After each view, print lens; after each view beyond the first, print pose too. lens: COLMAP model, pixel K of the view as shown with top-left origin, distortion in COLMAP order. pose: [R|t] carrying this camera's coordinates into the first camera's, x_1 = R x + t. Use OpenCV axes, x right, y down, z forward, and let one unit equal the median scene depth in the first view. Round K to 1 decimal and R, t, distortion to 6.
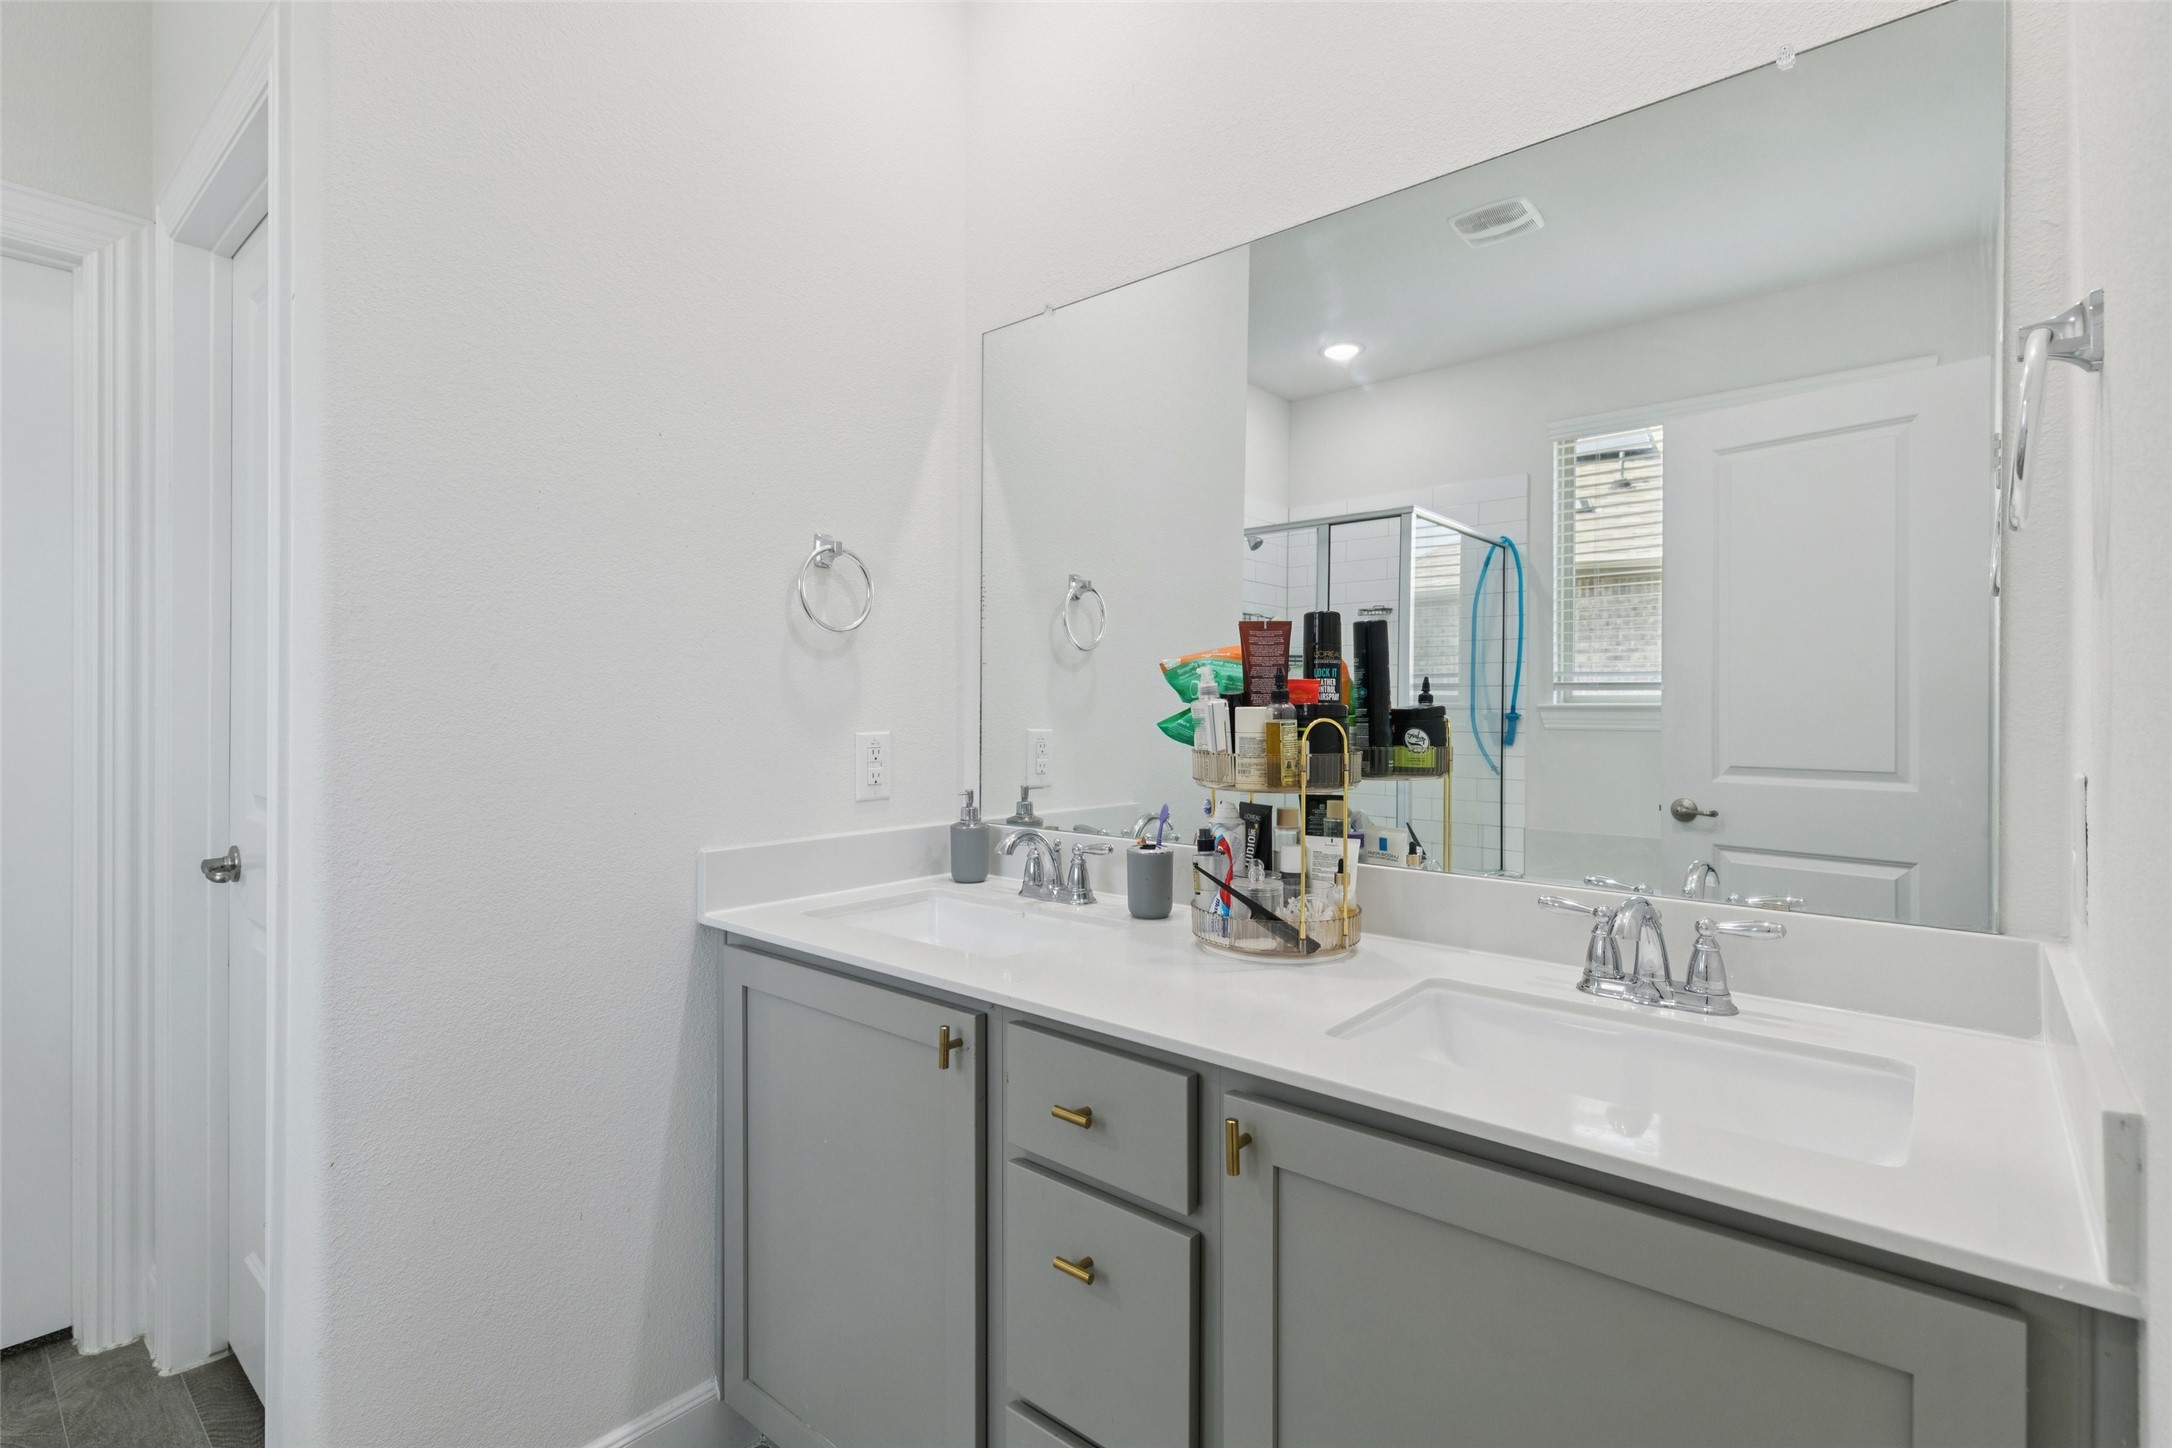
lens RADIAL K [[1046.3, 0, 1079.1], [0, 1046.3, 692.7], [0, 0, 1]] dist [0.016226, -0.000146]
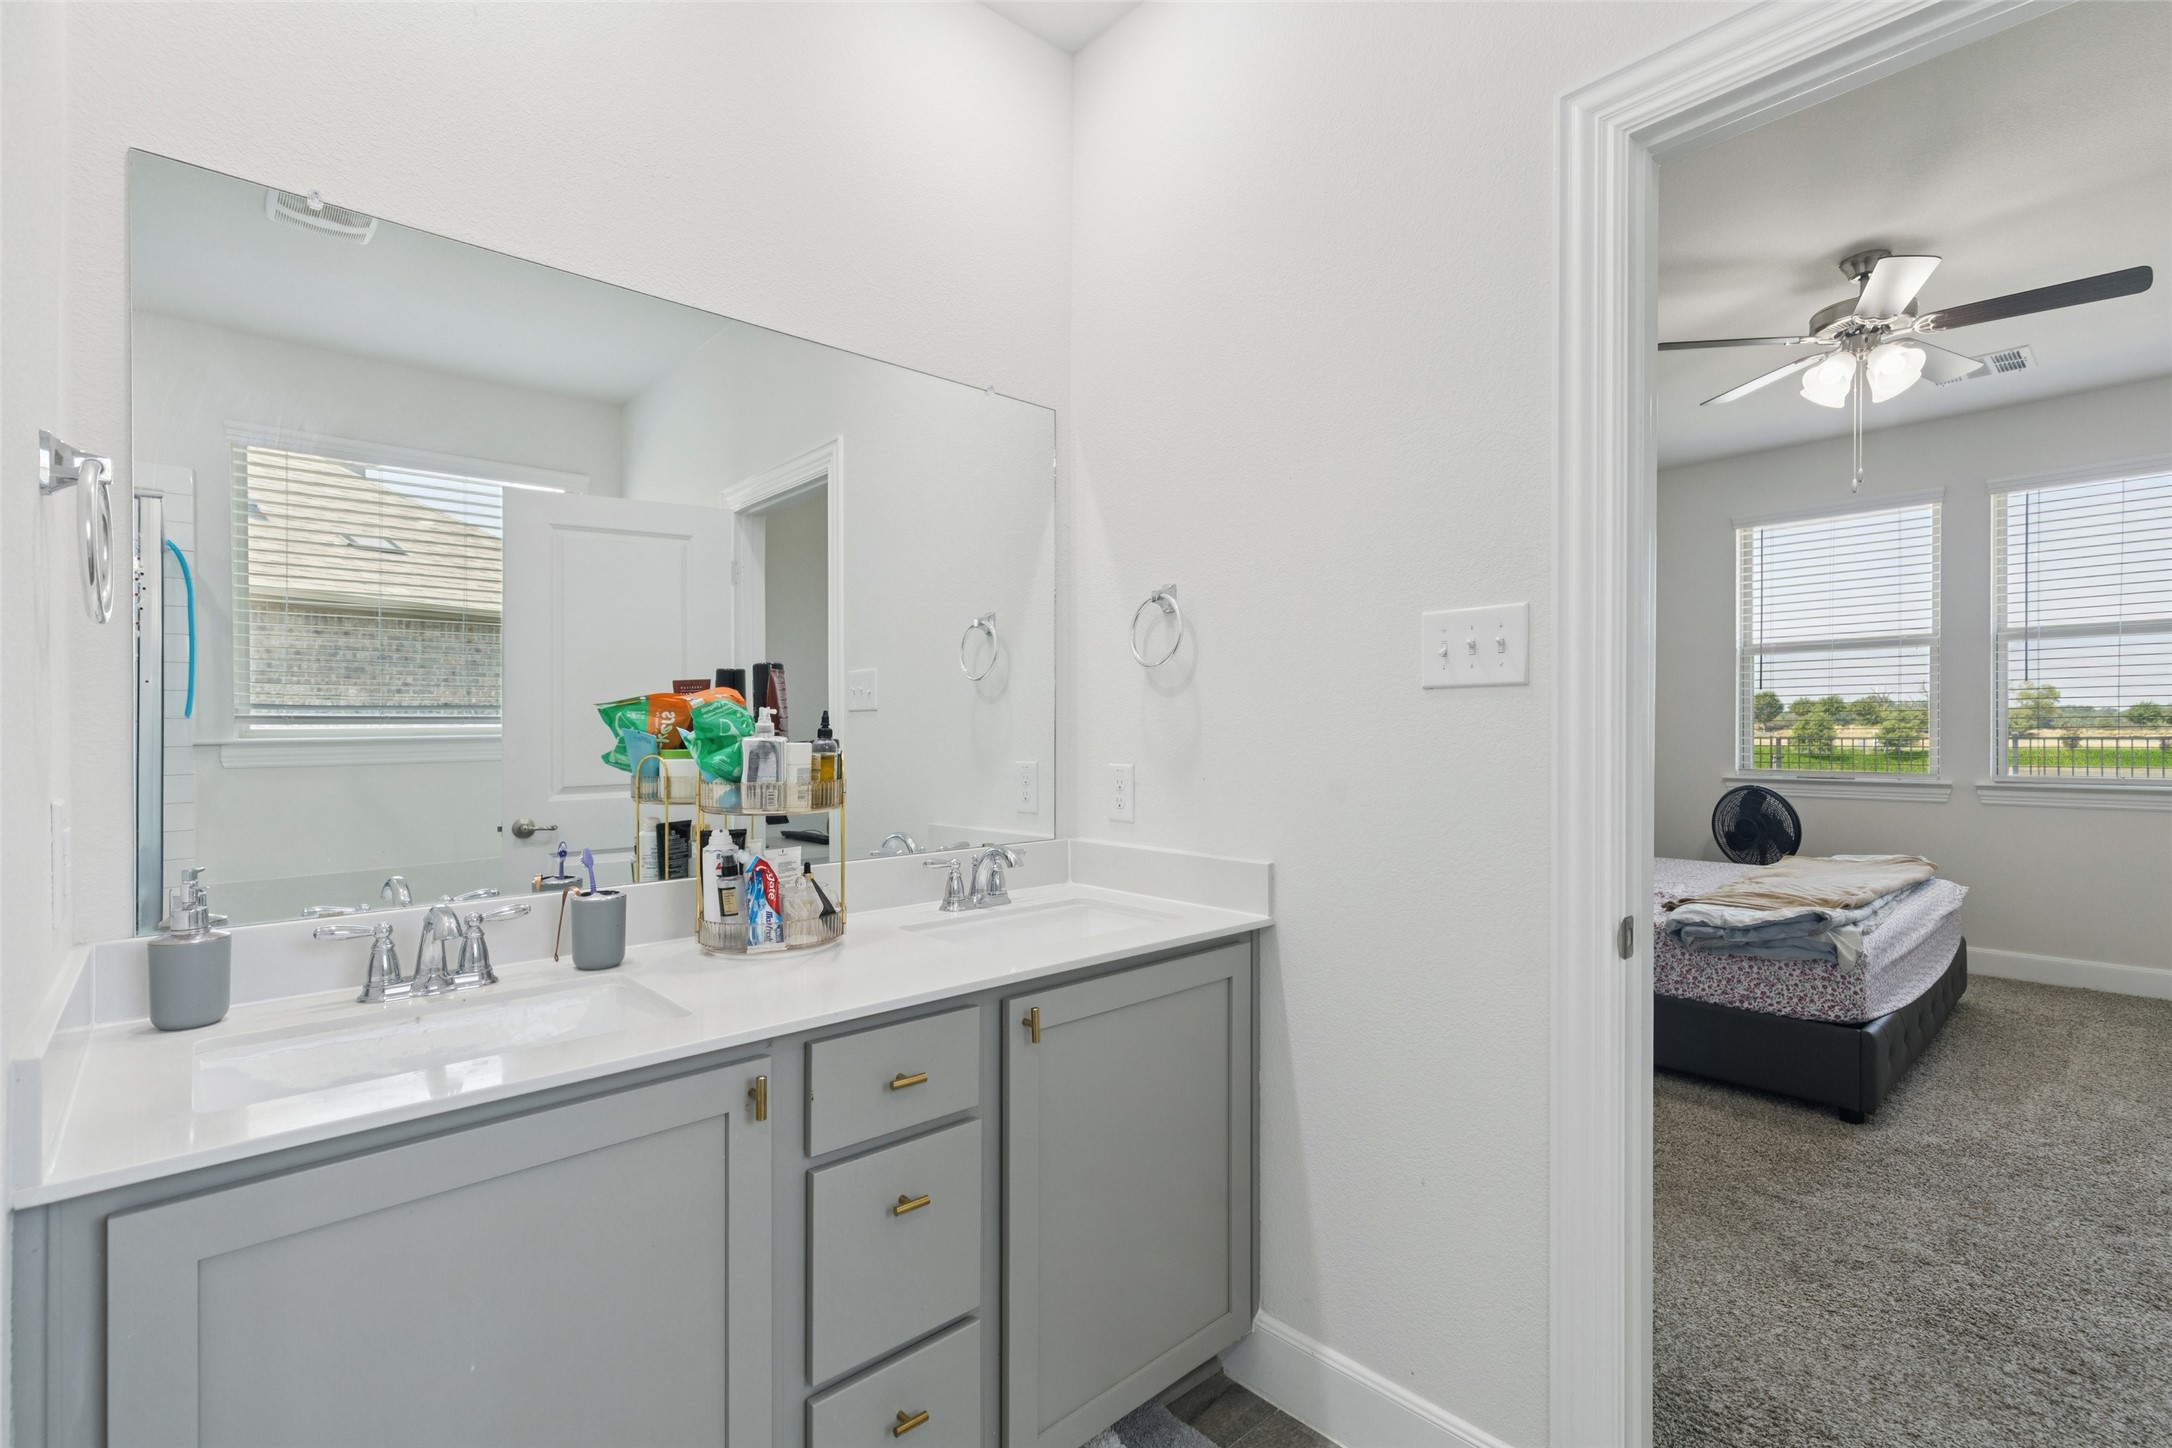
lens RADIAL K [[997.4, 0, 1090.9], [0, 997.4, 723.9], [0, 0, 1]] dist [0.012552, -0.000197]
pose [[0.123295, -0.003967, 0.992362, -0.773881], [0.003087, 0.999989, 0.003614, -0.008033], [-0.992365, 0.002618, 0.123306, 0.447730]]
